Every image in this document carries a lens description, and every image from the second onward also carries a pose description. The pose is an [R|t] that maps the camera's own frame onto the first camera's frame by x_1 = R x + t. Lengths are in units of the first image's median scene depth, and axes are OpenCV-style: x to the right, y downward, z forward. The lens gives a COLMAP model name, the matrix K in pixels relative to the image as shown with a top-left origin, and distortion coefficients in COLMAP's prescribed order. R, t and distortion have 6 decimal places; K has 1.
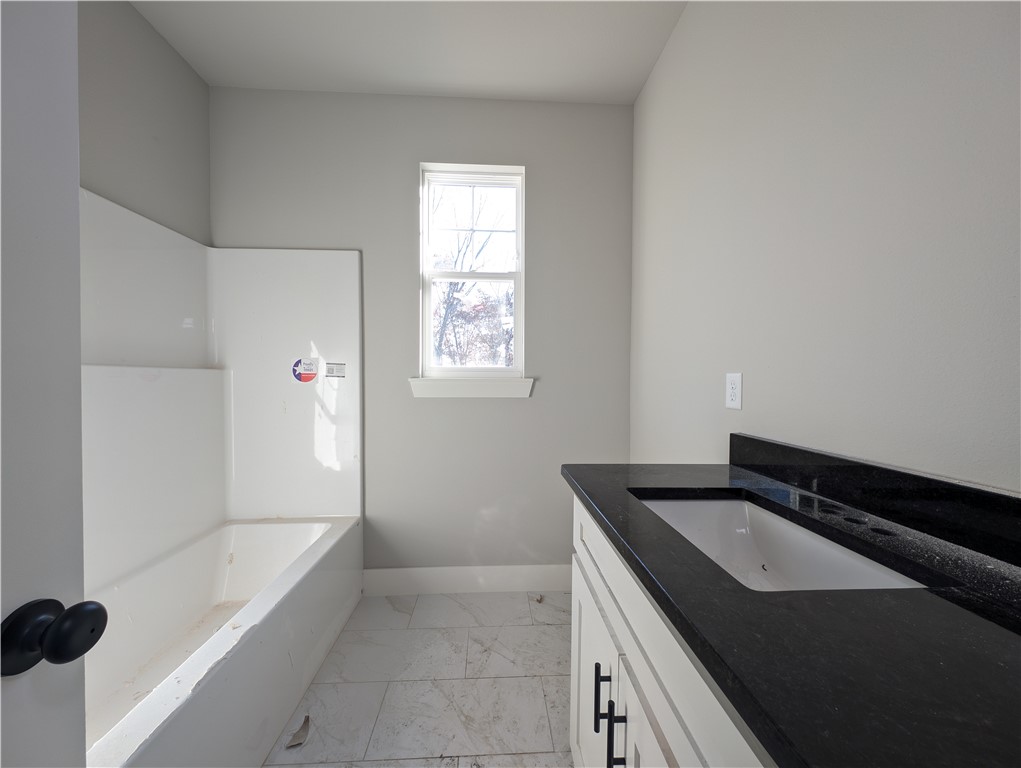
lens RADIAL K [[364.4, 0, 510.8], [0, 364.4, 384.3], [0, 0, 1]] dist [0.000396, -0.001061]
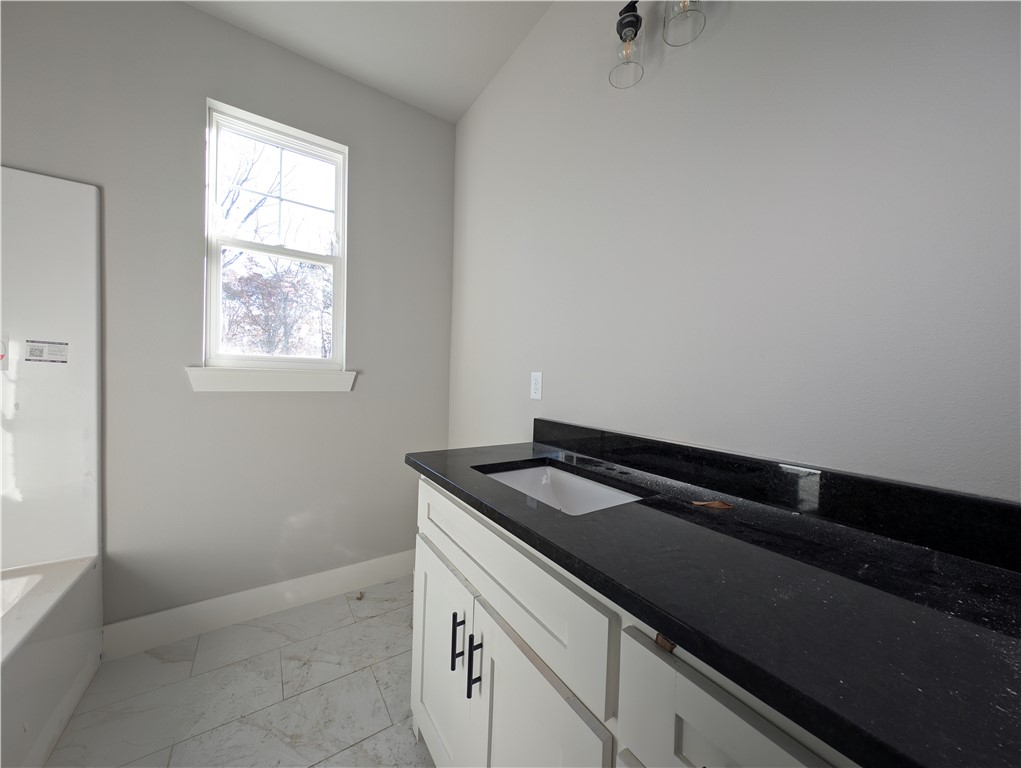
lens RADIAL K [[364.4, 0, 510.7], [0, 364.4, 384.8], [0, 0, 1]] dist [0.000396, -0.001061]
pose [[0.852894, 0.007387, 0.522032, -0.101618], [-0.016764, 0.999772, 0.013240, -0.000600], [-0.521815, -0.020044, 0.852823, -0.044091]]
